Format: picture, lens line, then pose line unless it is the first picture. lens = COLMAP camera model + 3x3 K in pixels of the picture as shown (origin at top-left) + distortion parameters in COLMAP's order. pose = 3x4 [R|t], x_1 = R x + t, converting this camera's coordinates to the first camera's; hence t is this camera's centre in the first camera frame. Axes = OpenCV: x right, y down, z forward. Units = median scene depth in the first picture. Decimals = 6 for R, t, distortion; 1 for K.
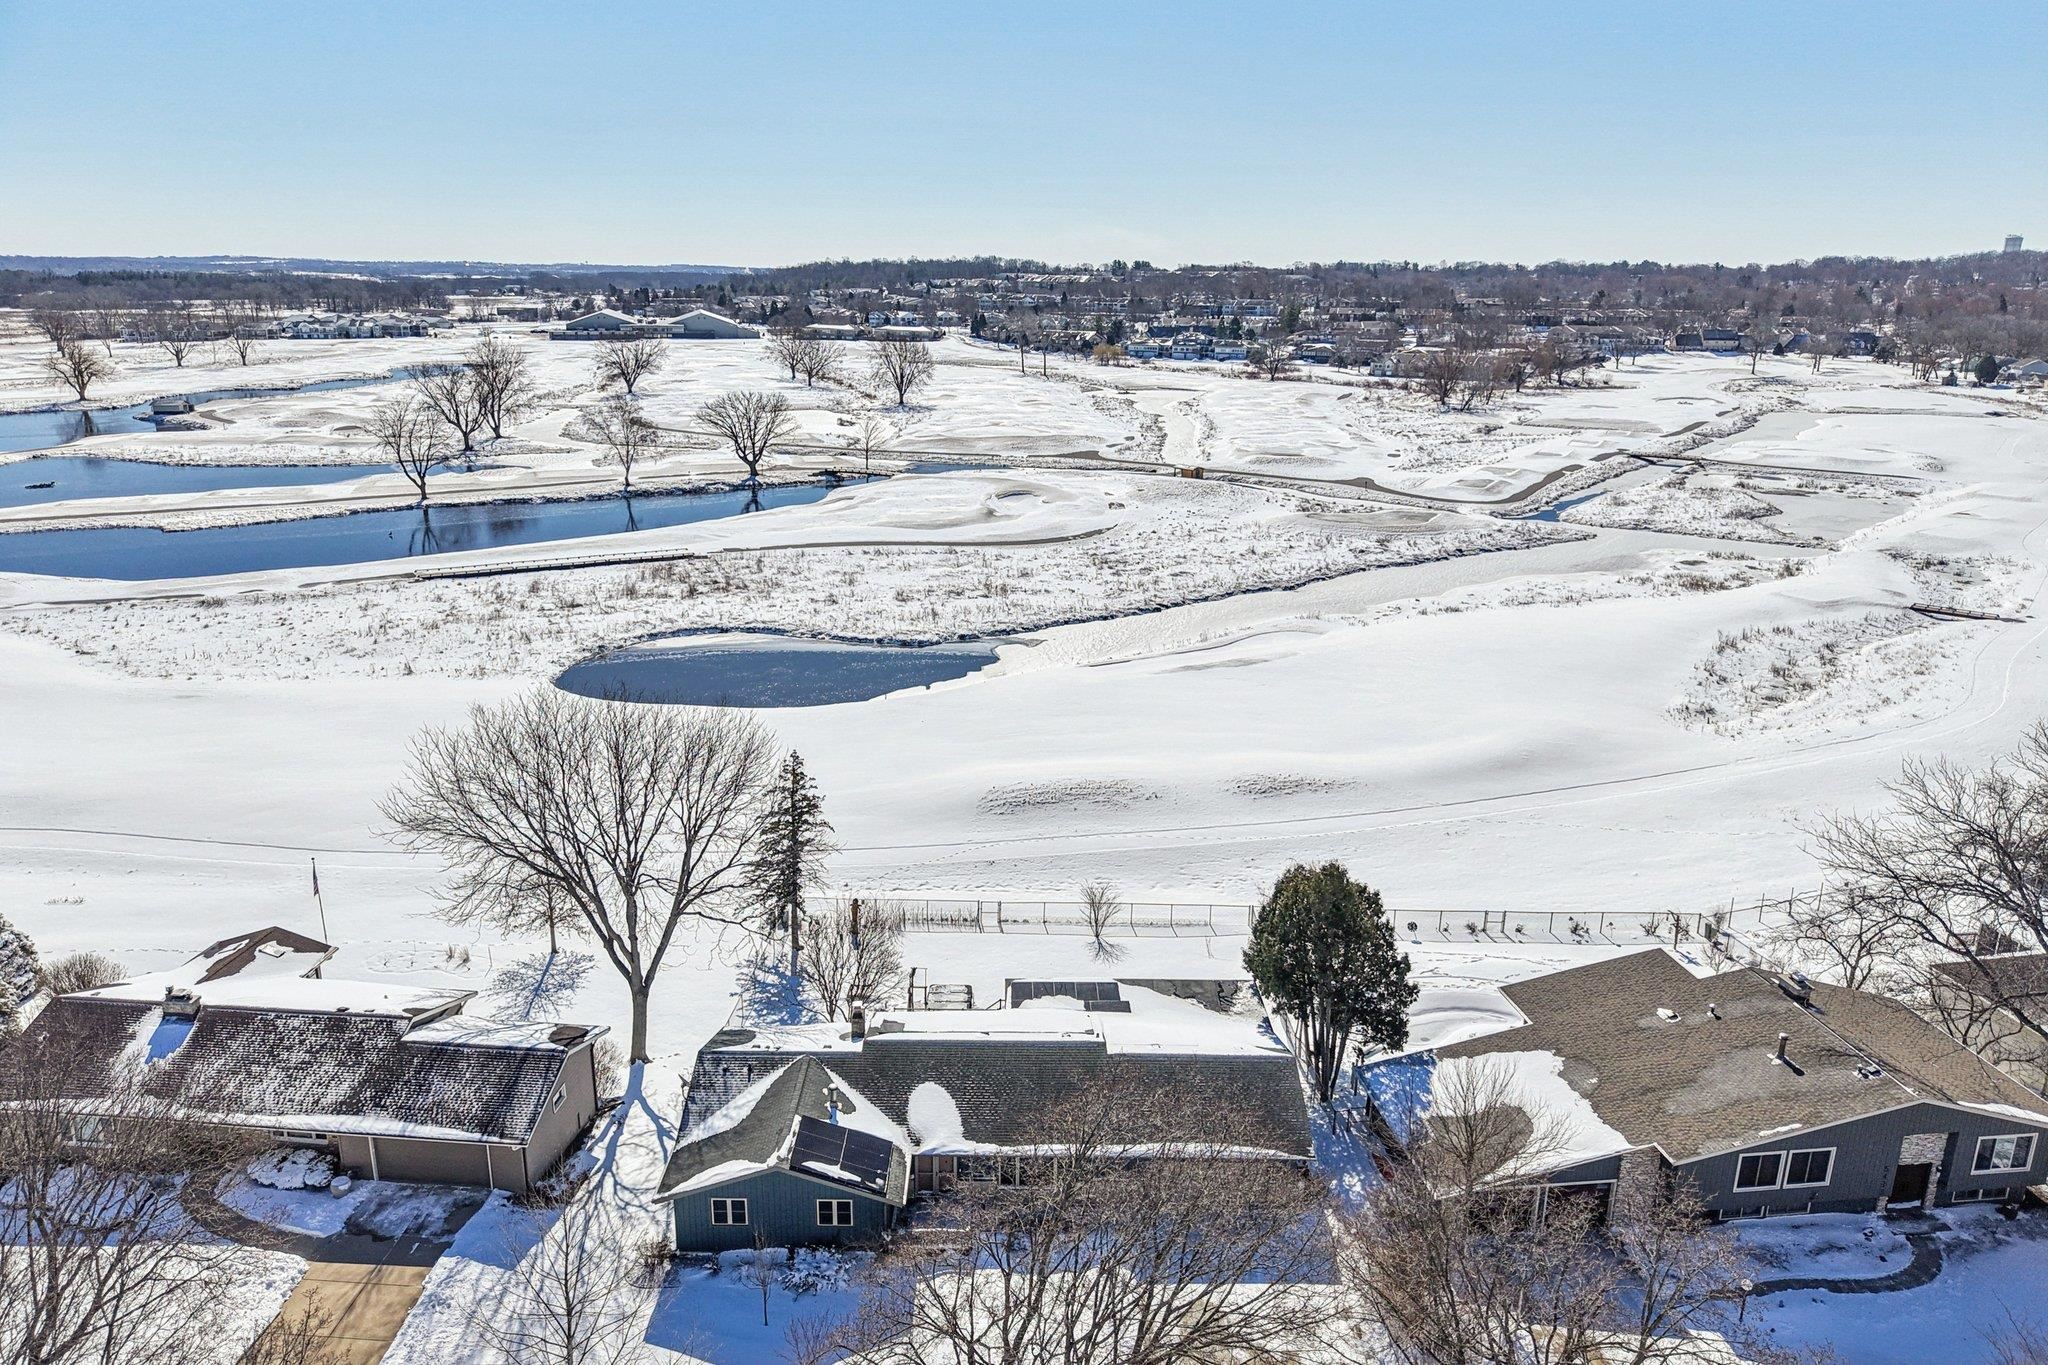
lens RADIAL K [[1342.9, 0, 1024.0], [0, 1342.9, 682.5], [0, 0, 1]] dist [0.021421, -0.041378]
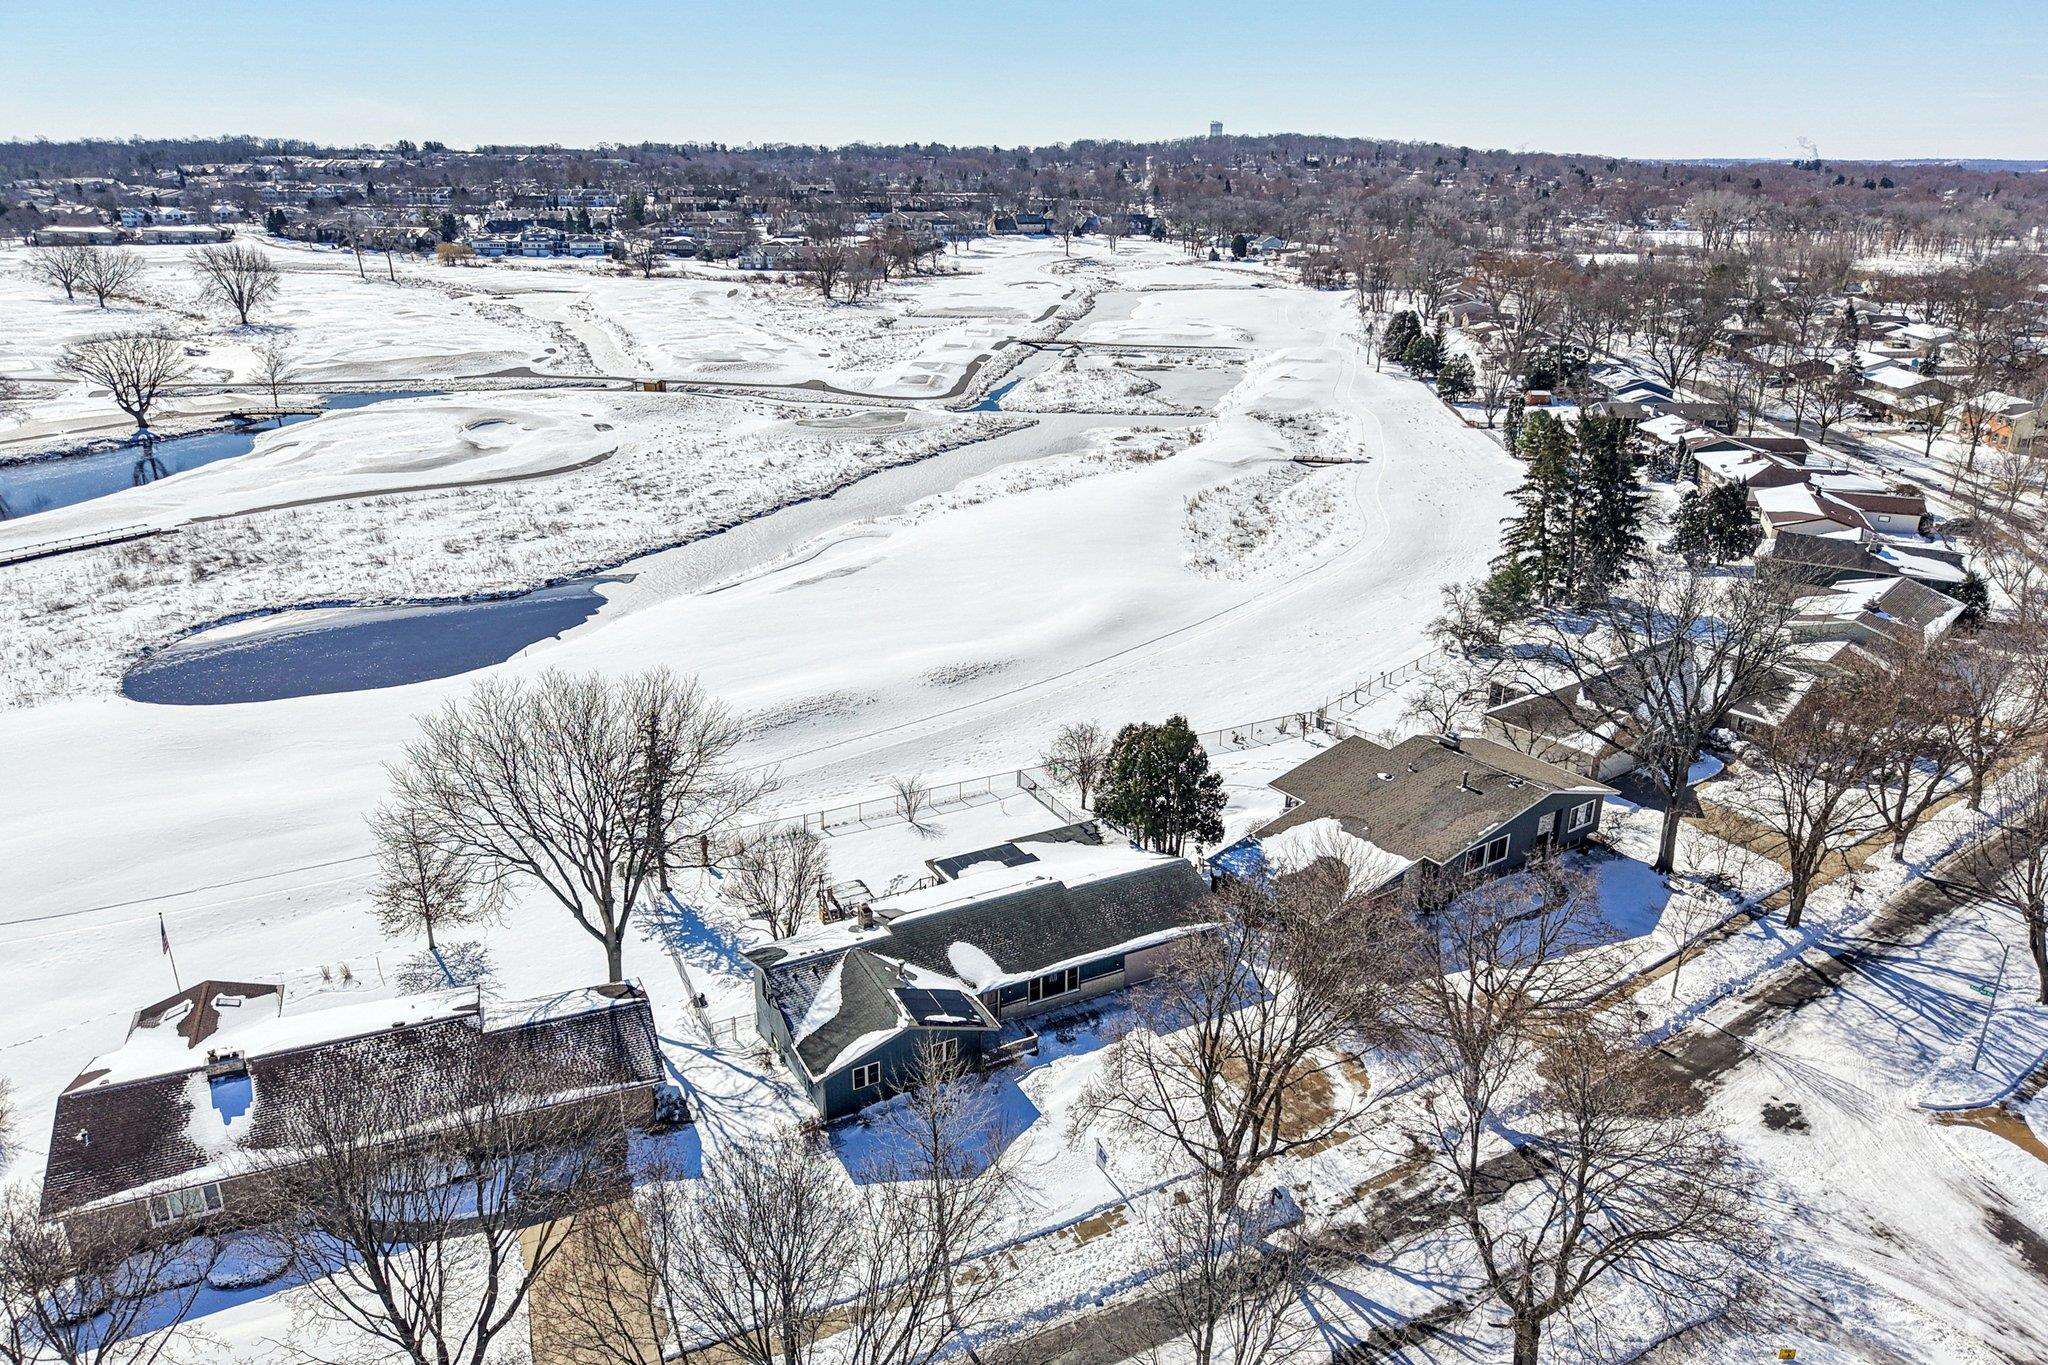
lens RADIAL K [[1342.9, 0, 1024.0], [0, 1342.9, 682.5], [0, 0, 1]] dist [0.021421, -0.041378]
pose [[0.885425, -0.167168, 0.433680, -0.097405], [0.131679, 0.985073, 0.110868, -0.013636], [-0.445740, -0.041059, 0.894220, -0.026234]]
